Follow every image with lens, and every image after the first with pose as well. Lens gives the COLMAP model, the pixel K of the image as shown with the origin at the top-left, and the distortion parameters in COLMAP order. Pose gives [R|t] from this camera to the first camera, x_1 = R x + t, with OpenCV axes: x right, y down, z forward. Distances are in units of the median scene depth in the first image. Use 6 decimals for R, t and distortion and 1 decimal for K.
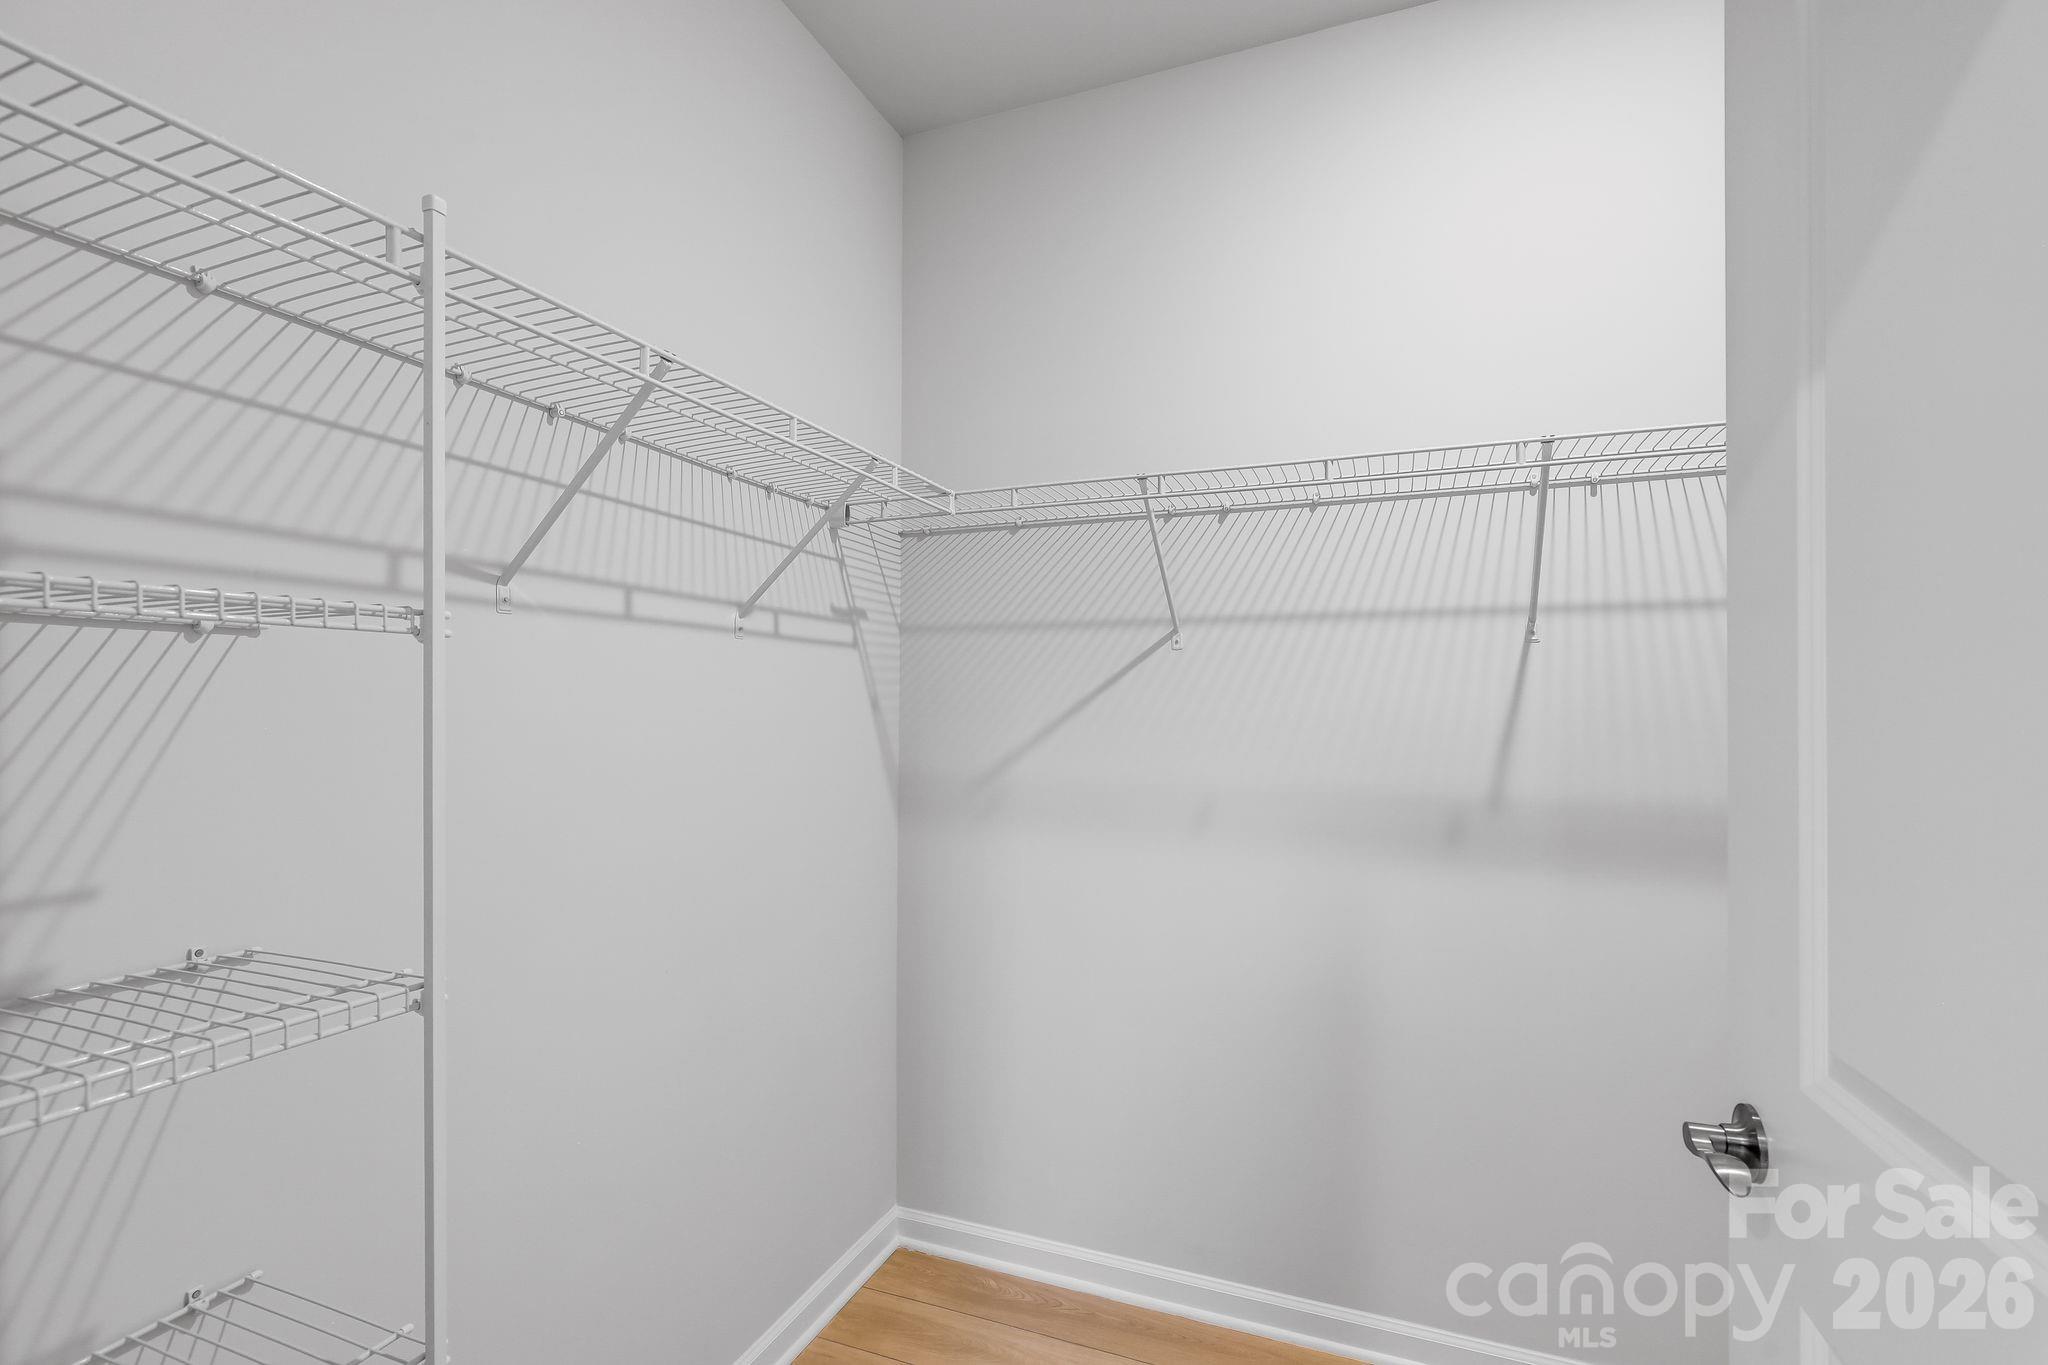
lens RADIAL K [[940.7, 0, 1019.4], [0, 940.7, 714.8], [0, 0, 1]] dist [0.001052, 0.000126]
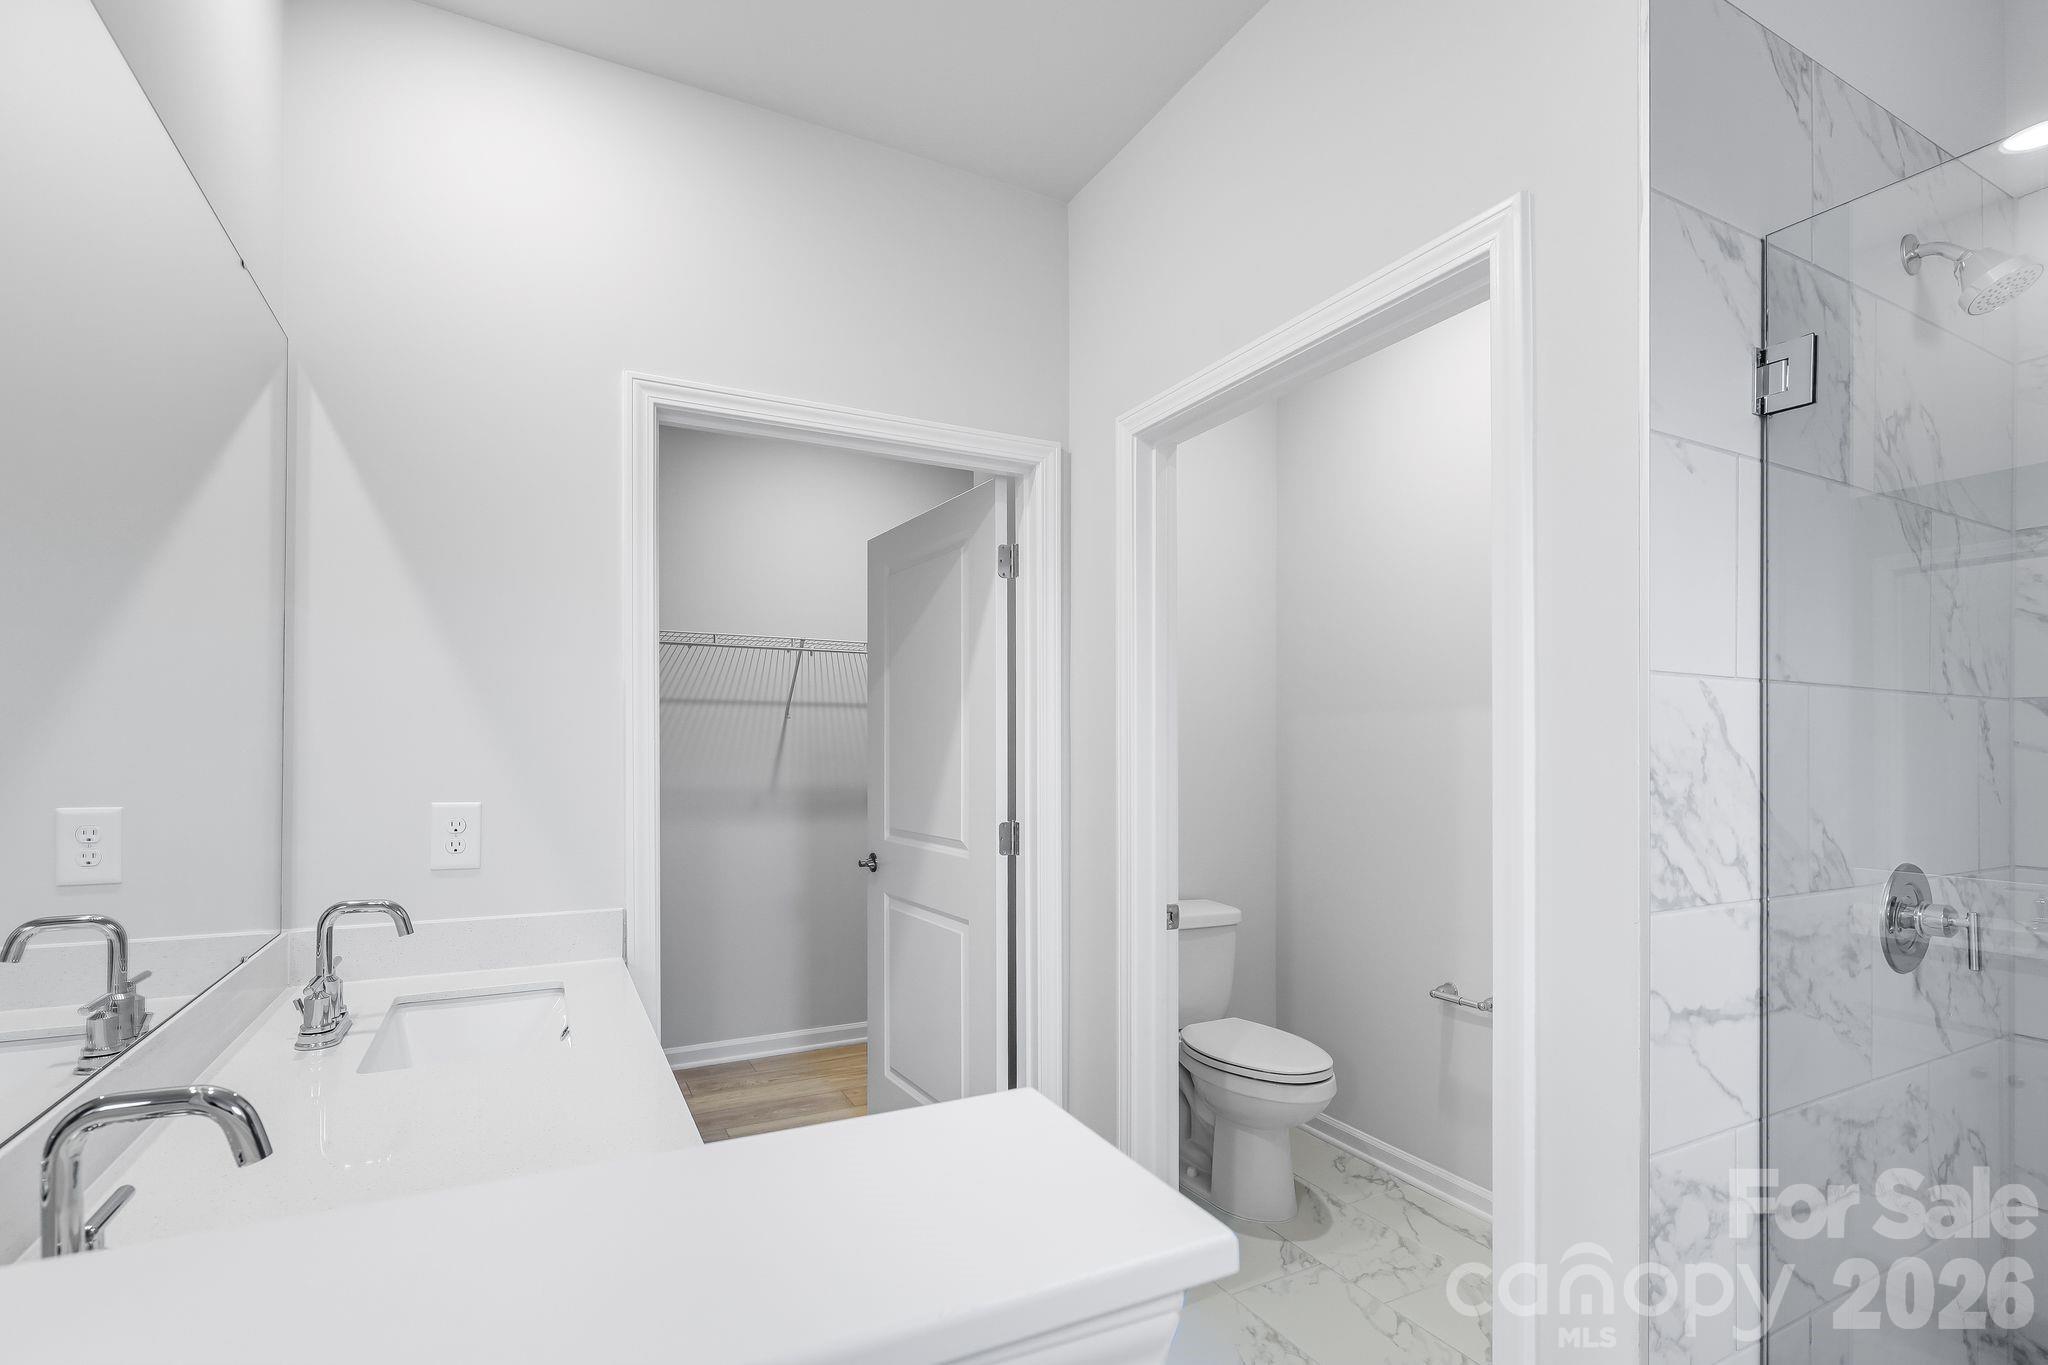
lens RADIAL K [[951.0, 0, 1030.6], [0, 951.0, 754.3], [0, 0, 1]] dist [-0.001206, -0.000321]
pose [[0.648685, 0.013608, 0.760935, -0.845759], [0.019622, 0.999209, -0.034597, 0.104974], [-0.760804, 0.037374, 0.647905, -0.960942]]
